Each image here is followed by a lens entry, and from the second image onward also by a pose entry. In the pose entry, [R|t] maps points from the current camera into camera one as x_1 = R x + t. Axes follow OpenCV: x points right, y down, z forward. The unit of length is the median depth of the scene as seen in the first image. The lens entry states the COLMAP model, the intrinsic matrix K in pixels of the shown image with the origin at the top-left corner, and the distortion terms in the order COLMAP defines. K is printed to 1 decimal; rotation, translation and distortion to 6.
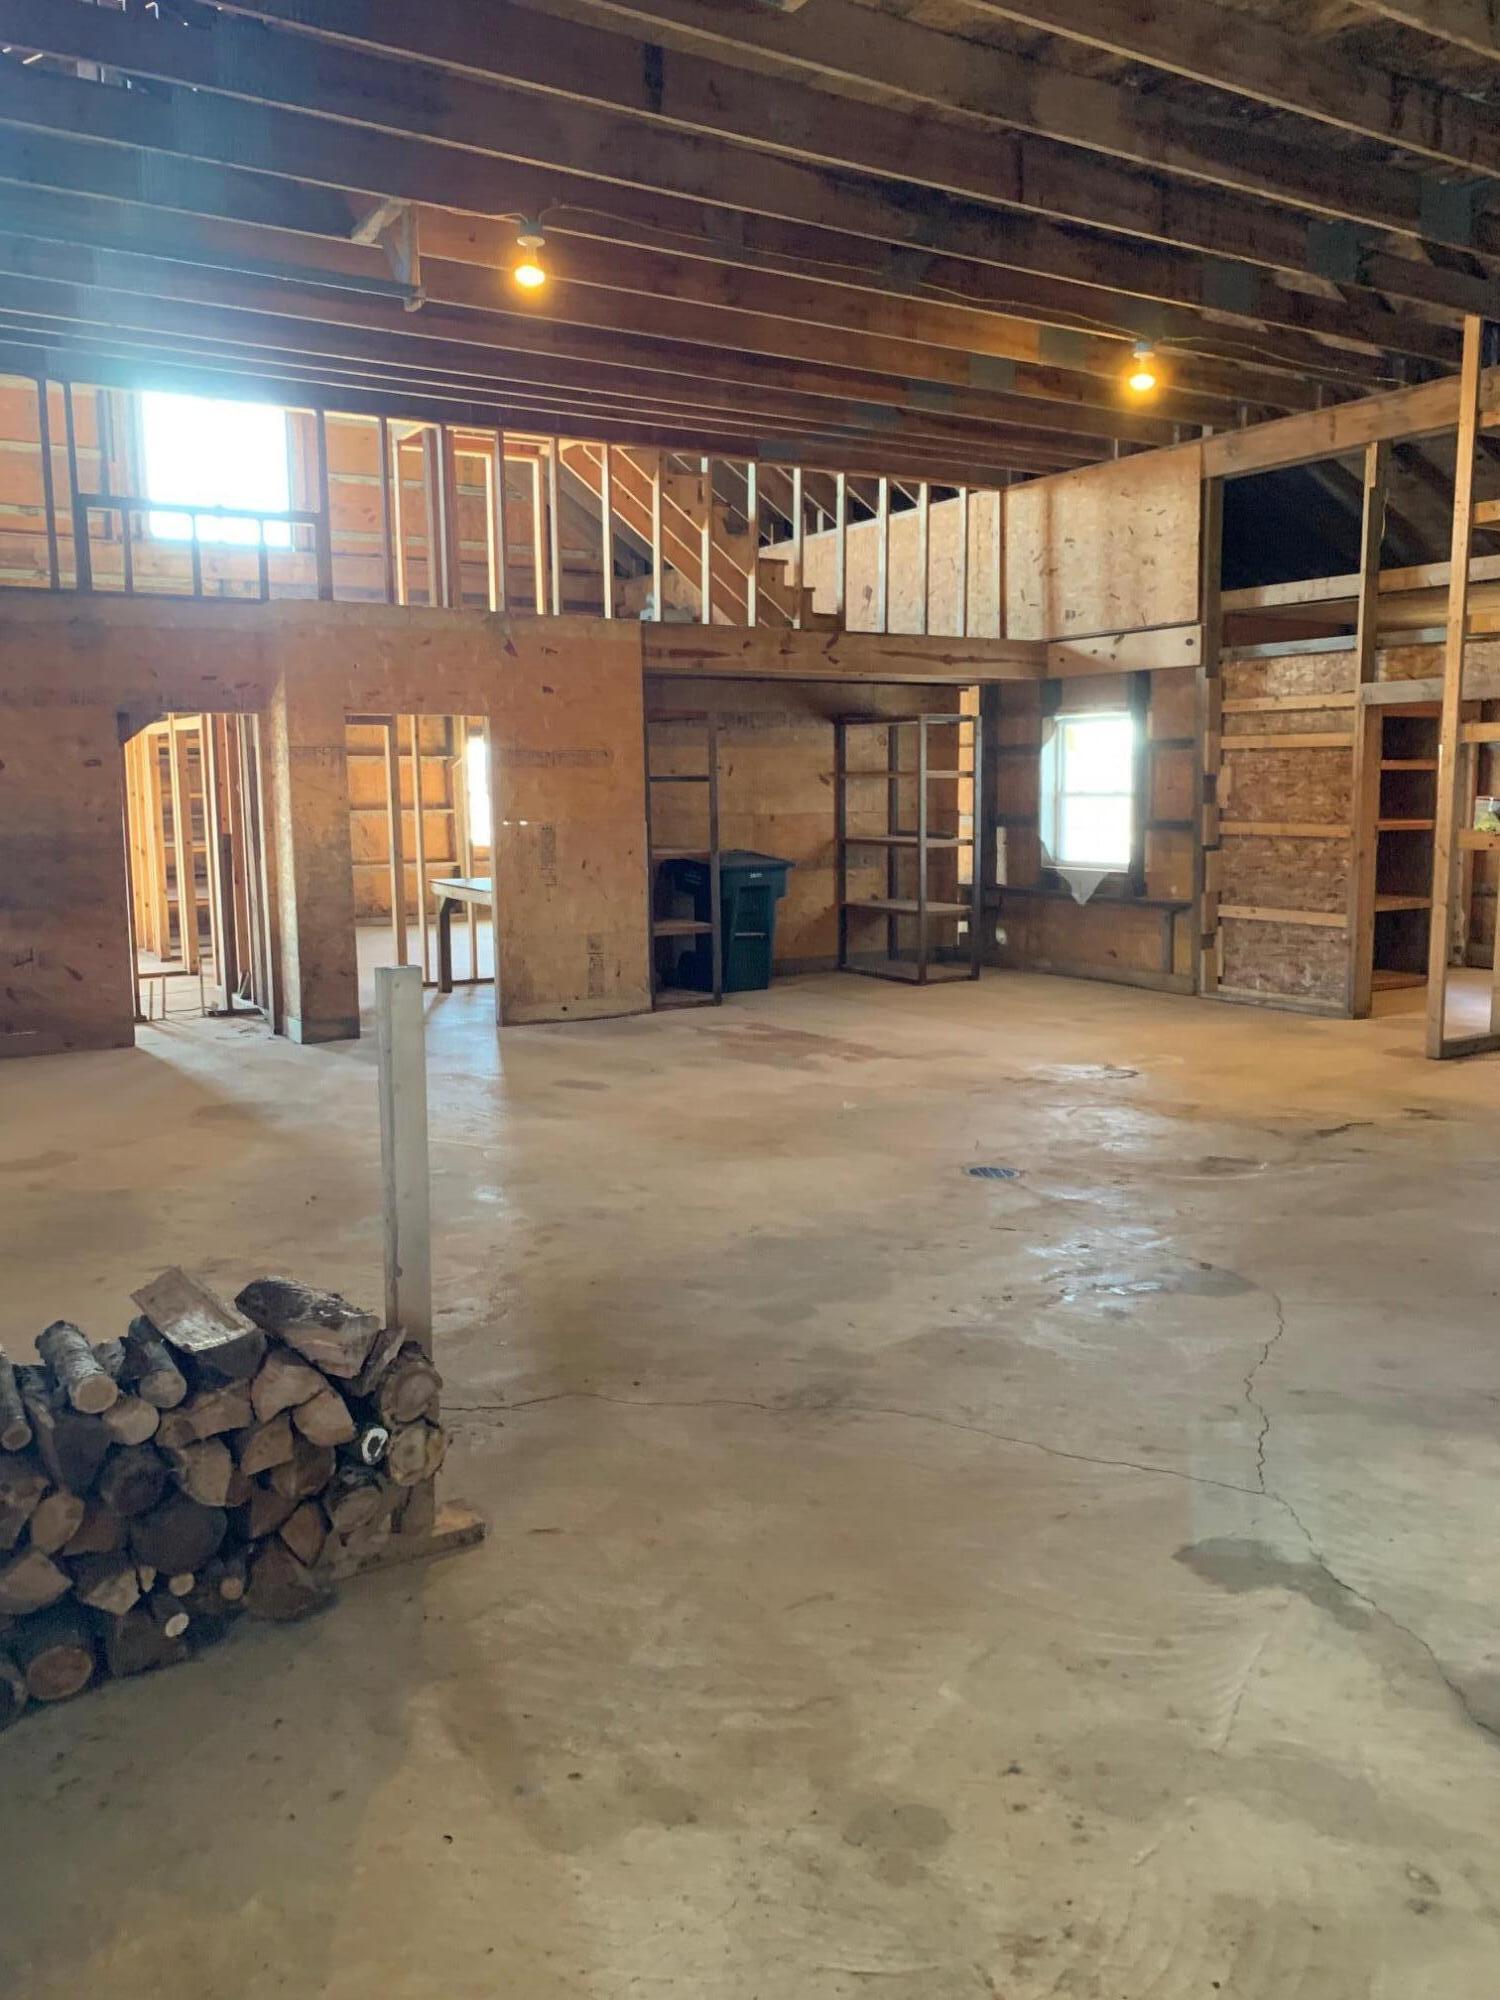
lens RADIAL K [[1519.6, 0, 750.0], [0, 1519.6, 1000.0], [0, 0, 1]] dist [0.107804, -0.222019]
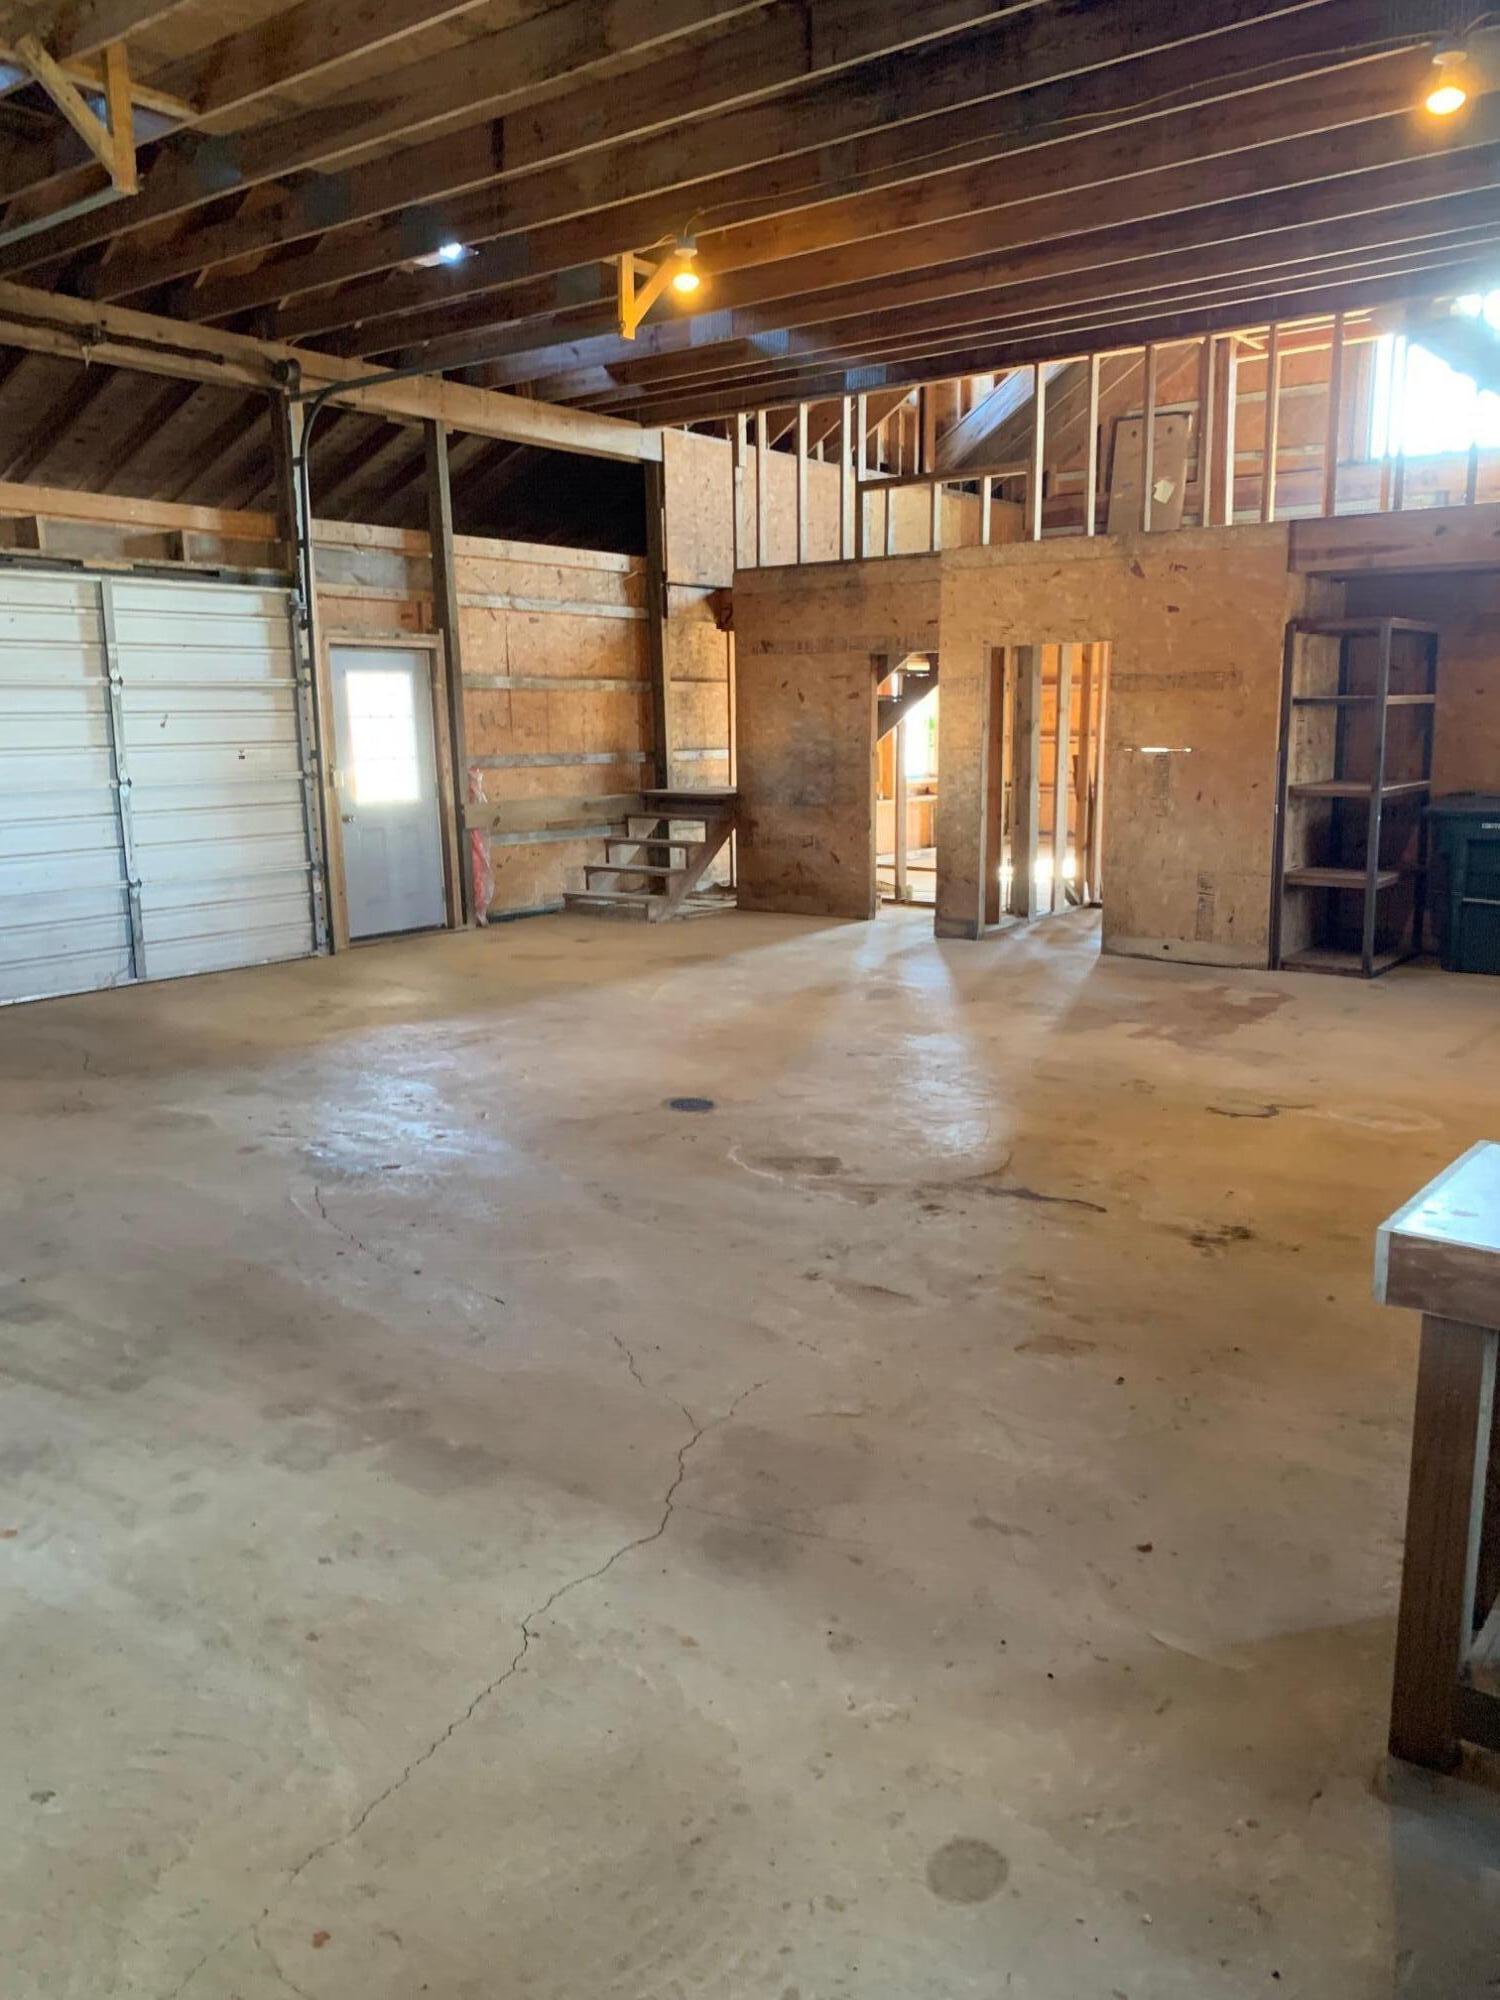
lens RADIAL K [[1523.5, 0, 737.1], [0, 1523.5, 993.2], [0, 0, 1]] dist [0.043925, -0.050774]
pose [[0.347989, 0.171757, -0.921631, 0.634149], [-0.126188, 0.982710, 0.135494, -0.058346], [0.928967, 0.069148, 0.363646, 0.384876]]
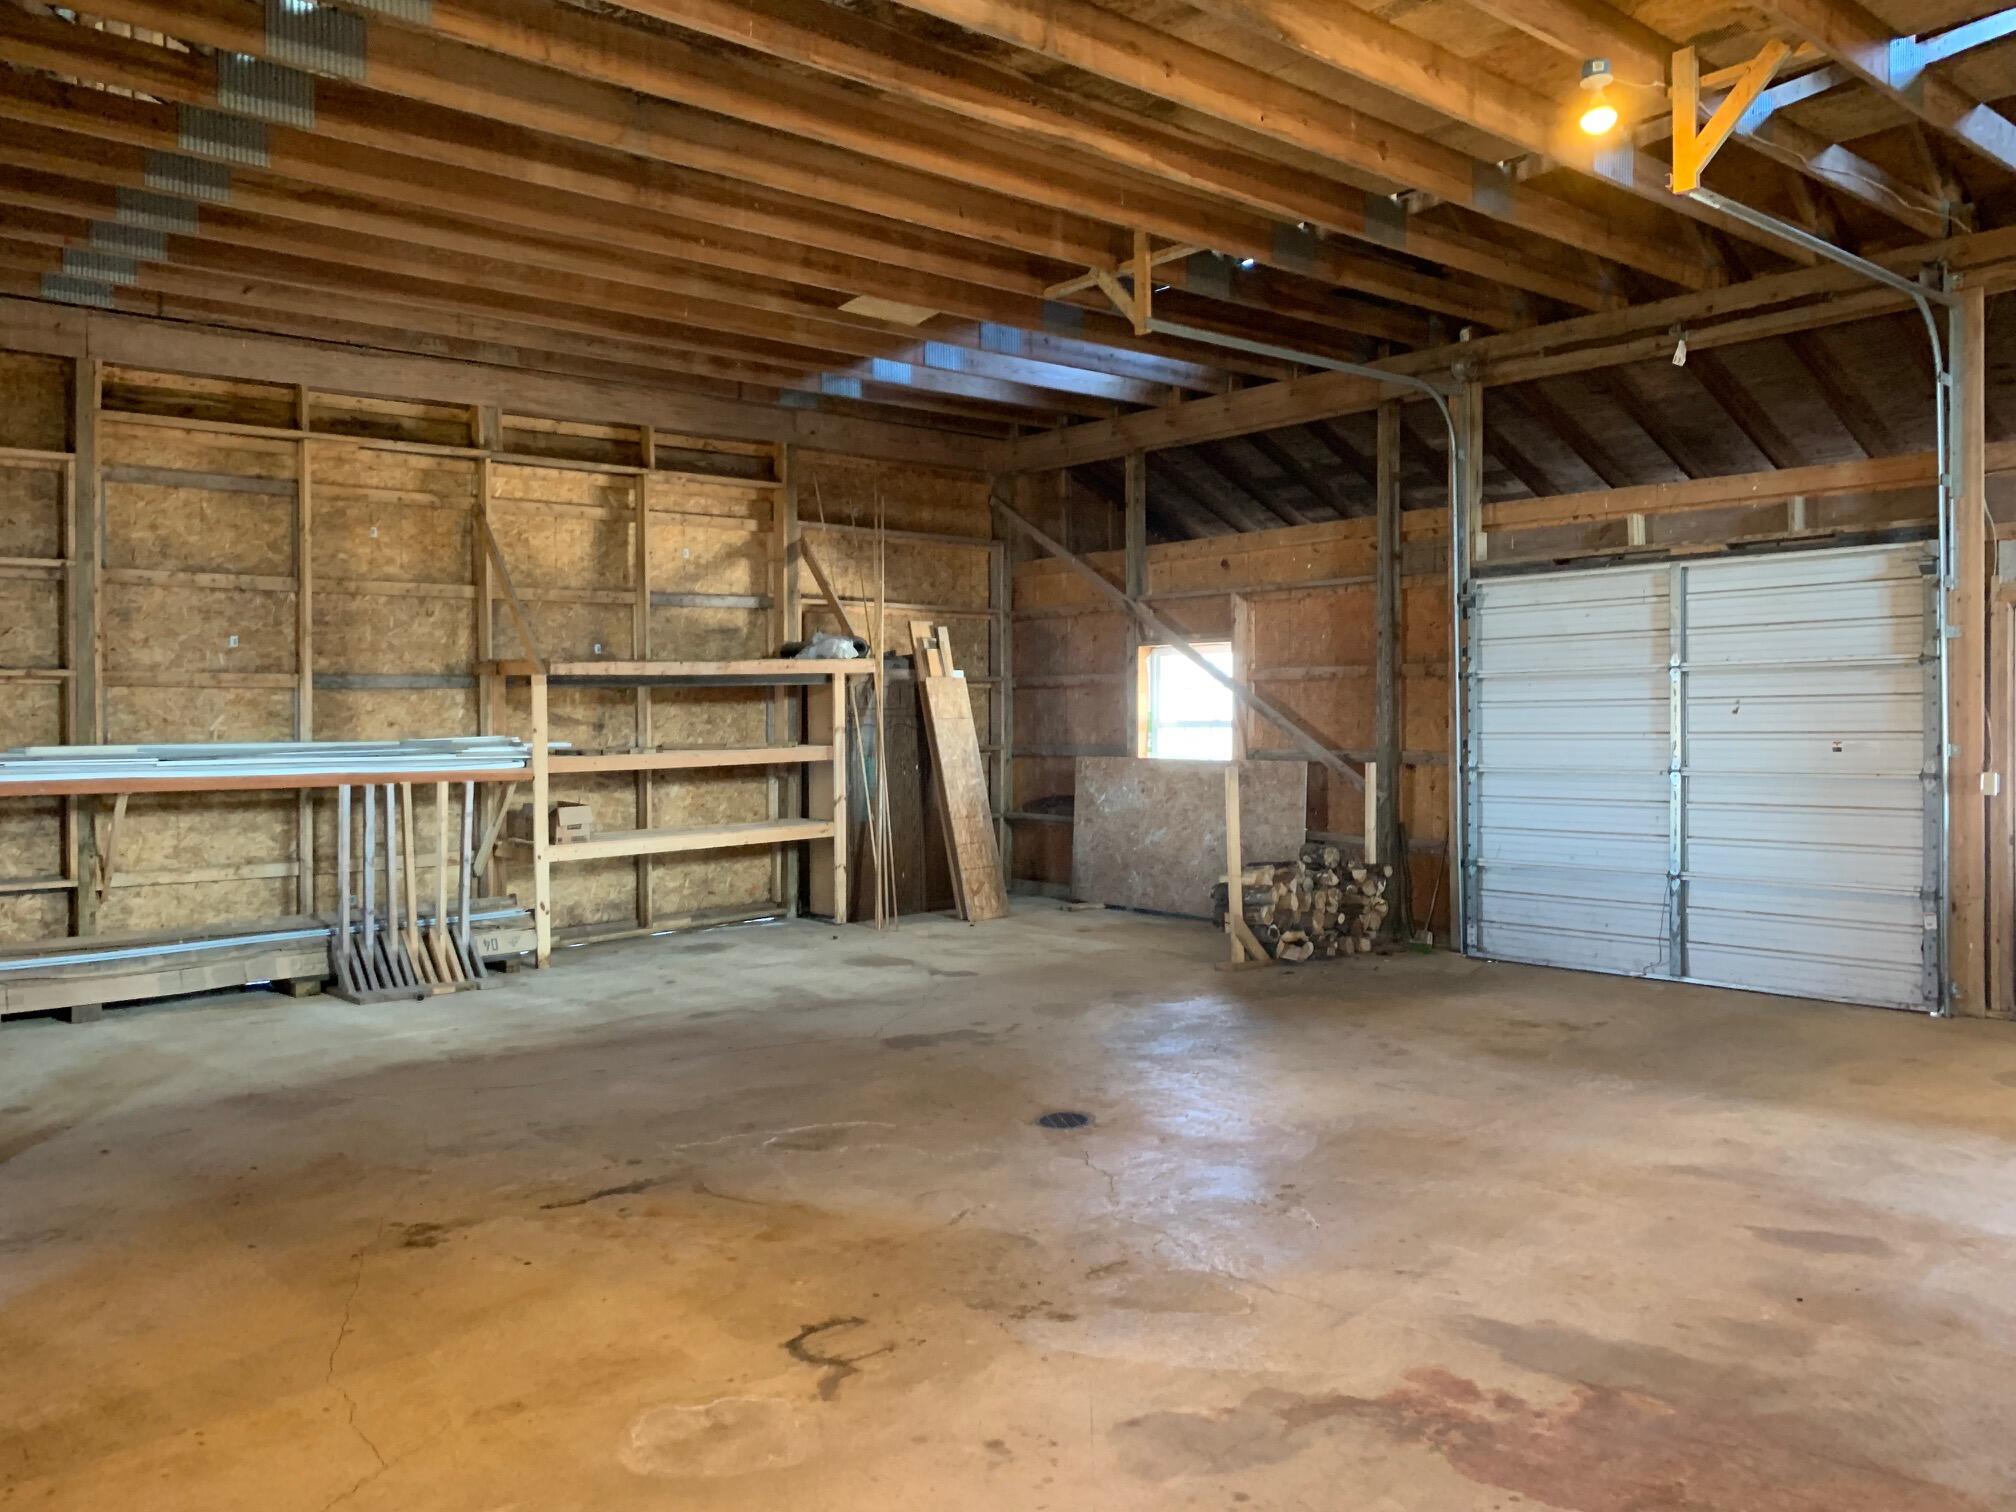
lens RADIAL K [[1558.8, 0, 1009.4], [0, 1558.8, 730.5], [0, 0, 1]] dist [-0.018993, -0.002373]
pose [[-0.988065, 0.017443, -0.153049, 0.196037], [-0.005697, 0.988750, 0.149469, -0.155402], [0.153934, 0.148557, -0.976850, 1.104153]]
